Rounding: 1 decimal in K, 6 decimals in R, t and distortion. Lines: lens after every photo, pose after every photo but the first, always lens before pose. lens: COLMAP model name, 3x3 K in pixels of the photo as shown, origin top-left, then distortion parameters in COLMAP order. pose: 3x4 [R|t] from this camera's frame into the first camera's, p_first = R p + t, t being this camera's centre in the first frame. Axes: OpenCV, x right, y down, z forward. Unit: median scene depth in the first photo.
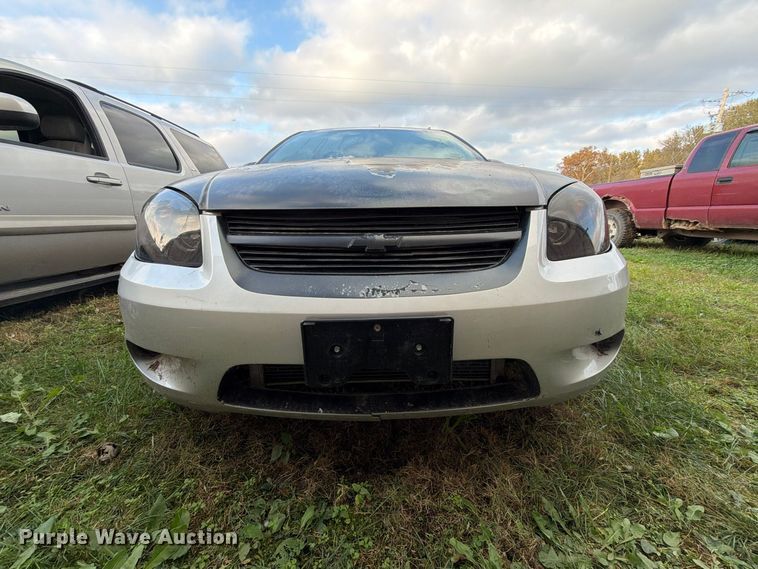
lens RADIAL K [[302.3, 0, 378.4], [0, 302.3, 282.4], [0, 0, 1]] dist [0.003667, -0.000845]
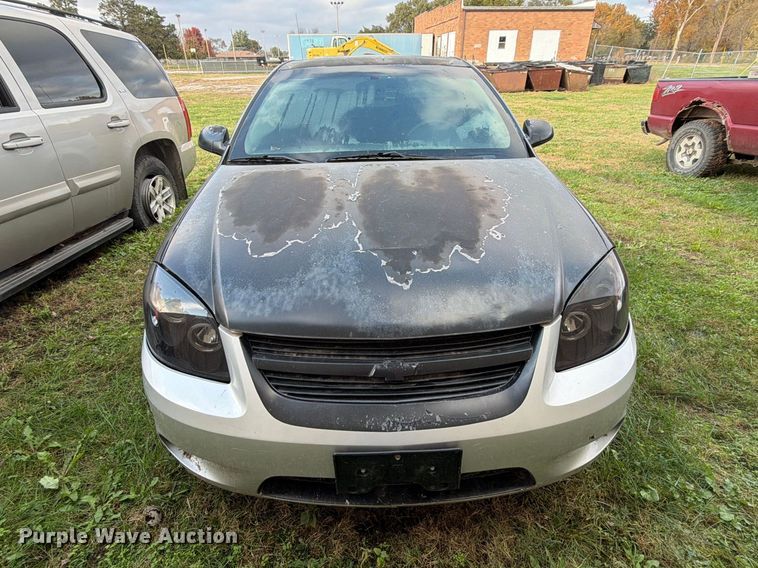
lens RADIAL K [[410.8, 0, 378.3], [0, 410.8, 291.9], [0, 0, 1]] dist [0.001428, 0.000820]
pose [[0.999921, -0.010552, 0.006763, -0.065478], [0.008575, 0.969508, 0.244910, -0.684416], [-0.009141, -0.244833, 0.969522, -0.315163]]
